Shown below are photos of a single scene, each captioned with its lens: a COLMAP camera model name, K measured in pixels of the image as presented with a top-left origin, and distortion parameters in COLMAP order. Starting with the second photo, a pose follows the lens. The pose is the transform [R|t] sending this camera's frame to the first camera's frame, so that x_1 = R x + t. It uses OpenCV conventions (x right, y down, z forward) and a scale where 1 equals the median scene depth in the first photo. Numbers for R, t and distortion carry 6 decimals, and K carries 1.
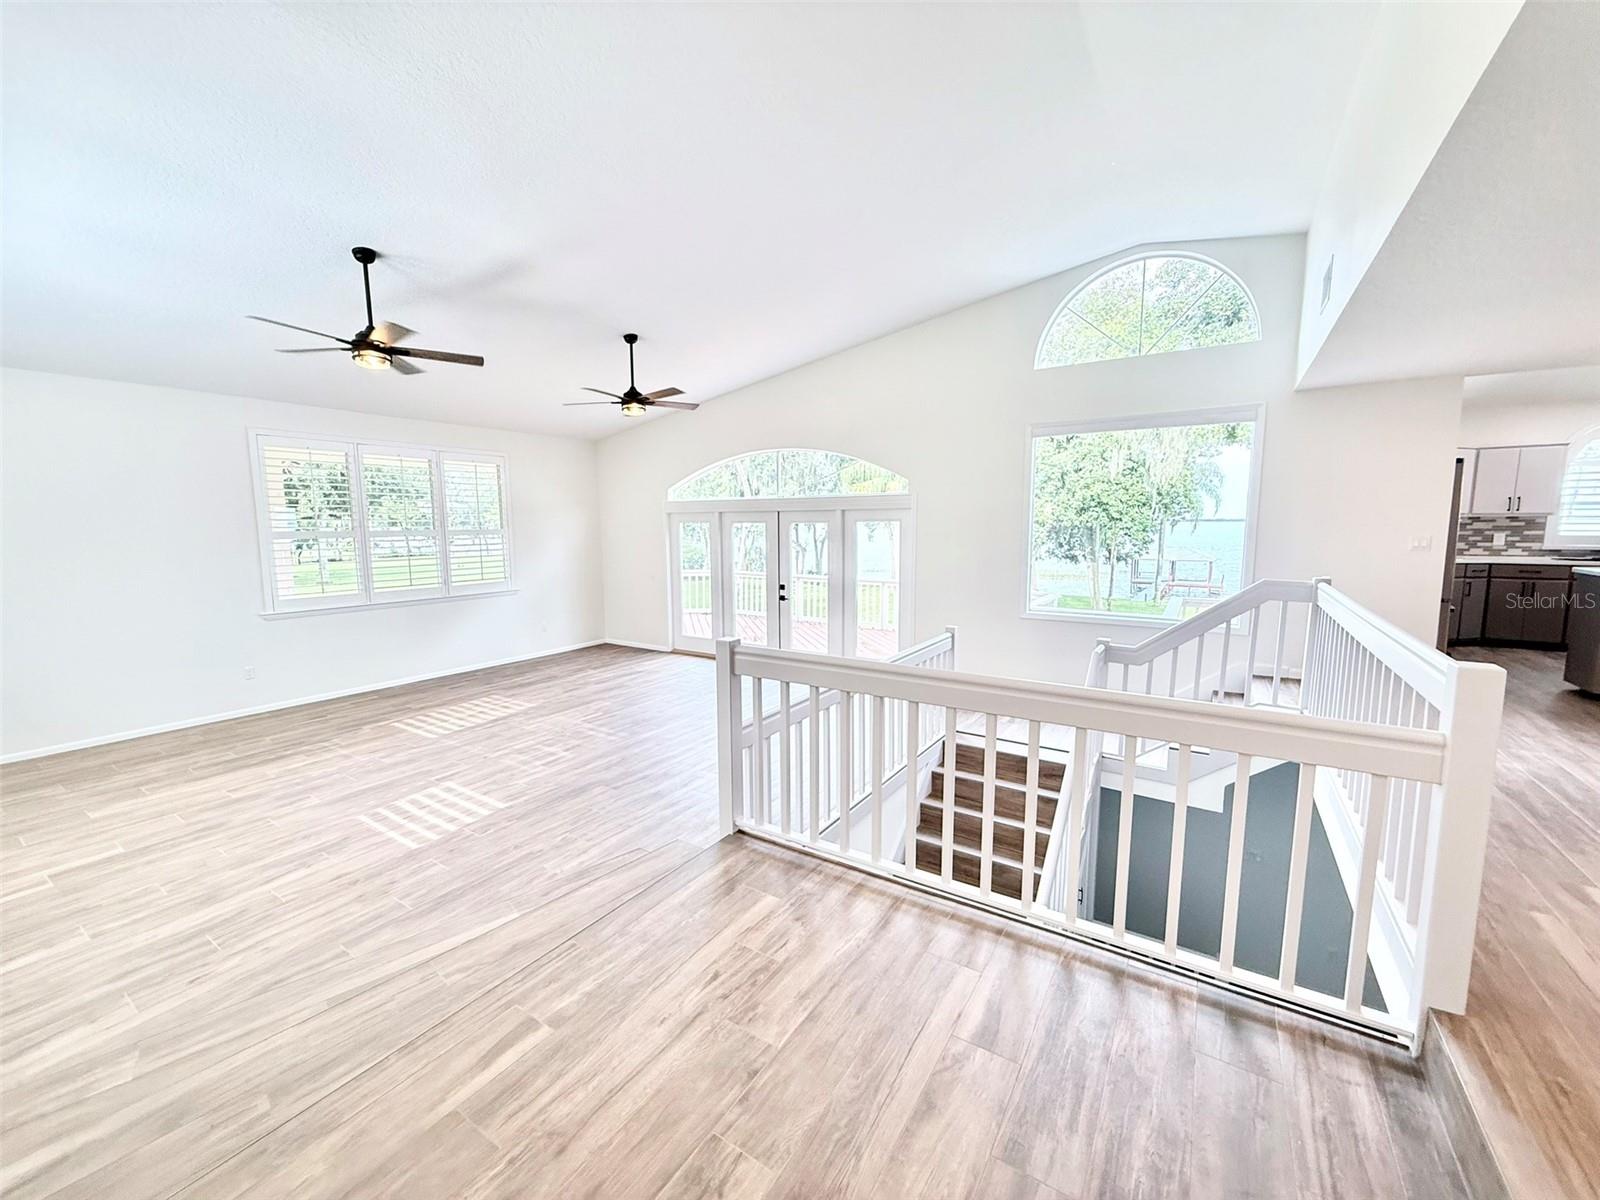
lens RADIAL K [[636.3, 0, 797.2], [0, 636.3, 598.7], [0, 0, 1]] dist [0.000026, 0.000061]
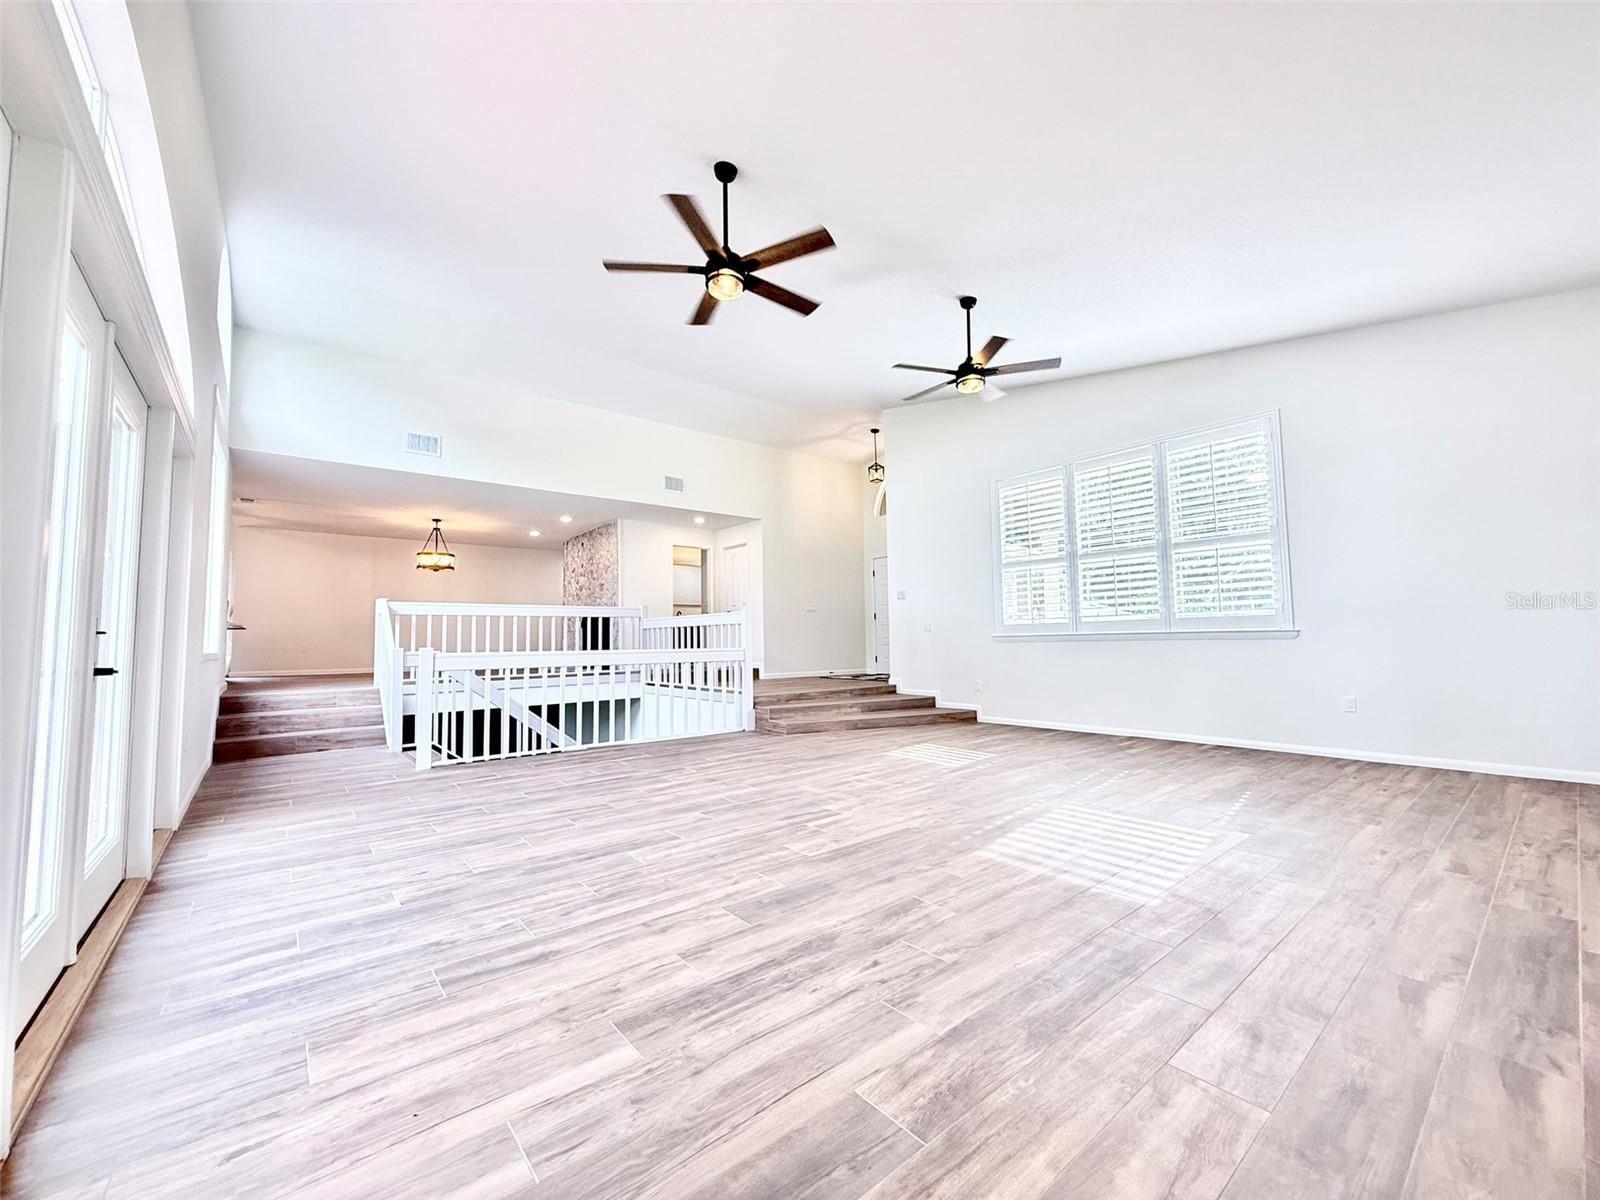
lens RADIAL K [[636.3, 0, 797.2], [0, 636.3, 598.7], [0, 0, 1]] dist [0.000026, 0.000061]
pose [[-0.953665, 0.034347, 0.298904, -0.483668], [0.049538, 0.997829, 0.043394, -0.033901], [-0.296765, 0.056191, -0.953296, 1.565832]]
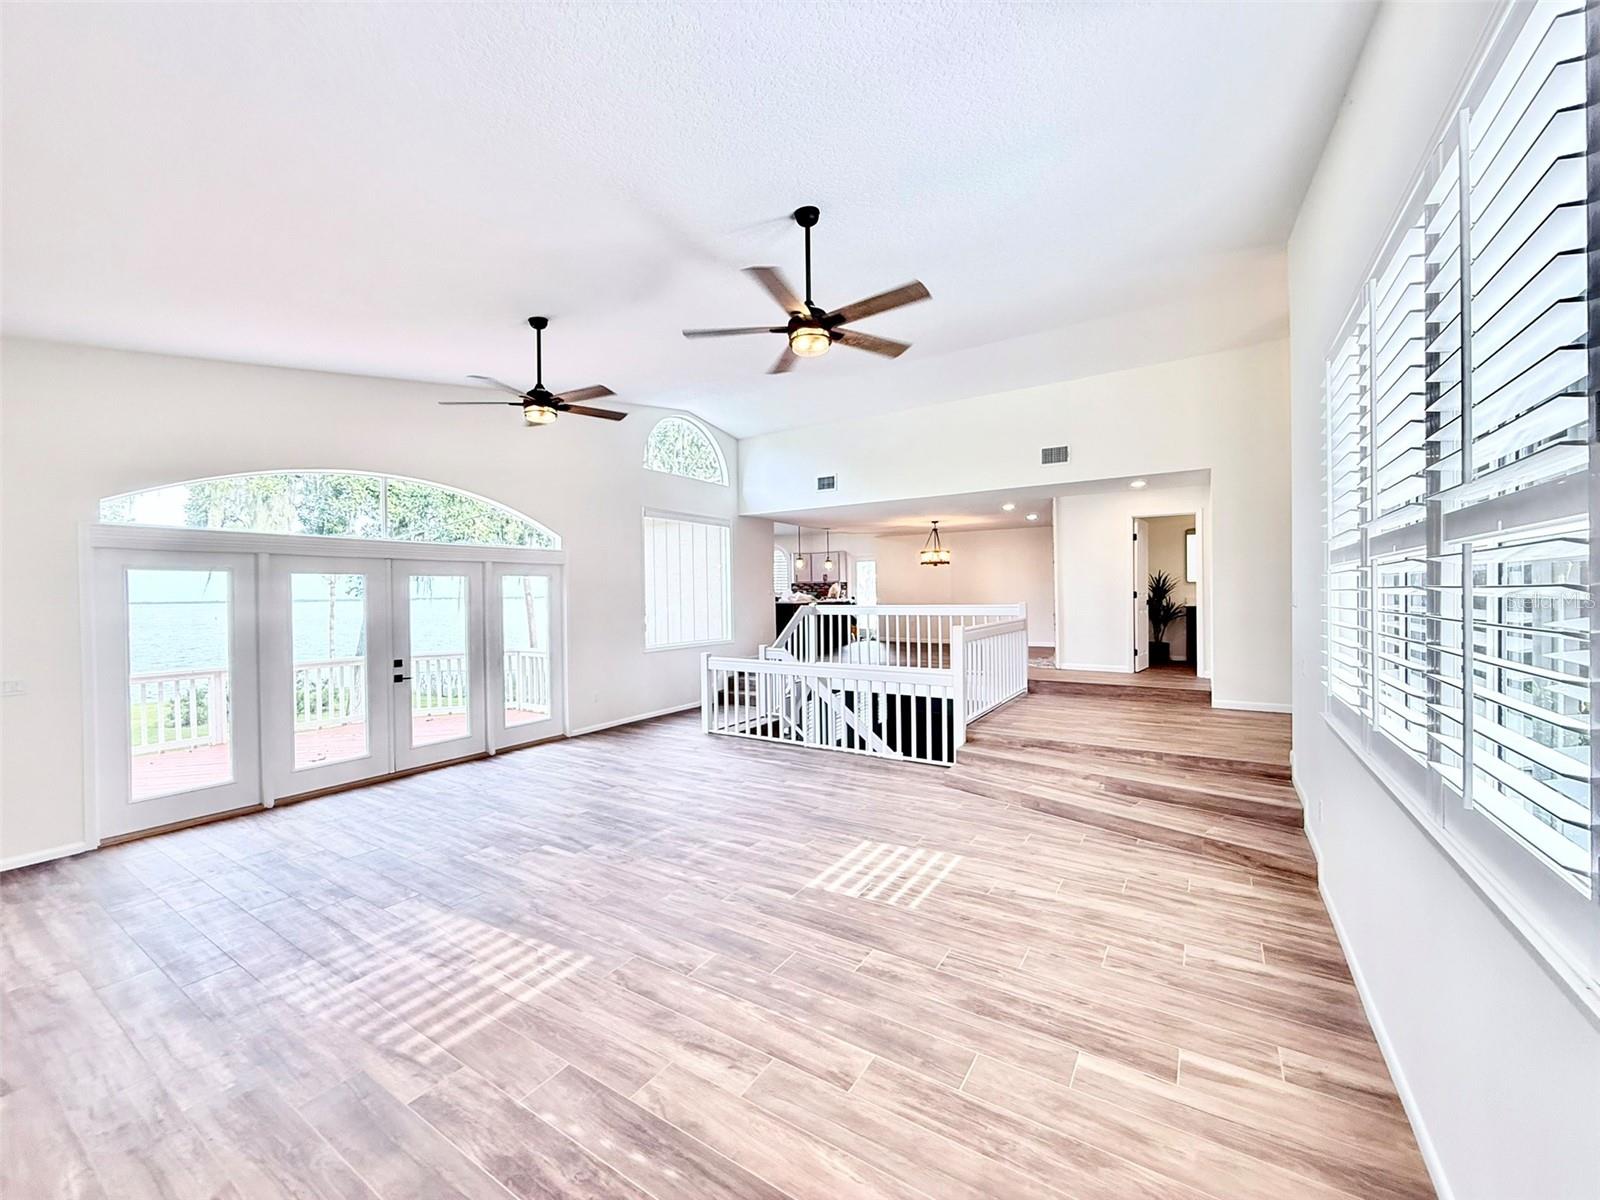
lens RADIAL K [[640.2, 0, 804.6], [0, 640.2, 599.8], [0, 0, 1]] dist [0.003411, 0.000393]
pose [[-0.004673, -0.013522, 0.999898, -1.019430], [0.128373, 0.991627, 0.014011, -0.054749], [-0.991715, 0.128425, -0.002898, 0.734699]]
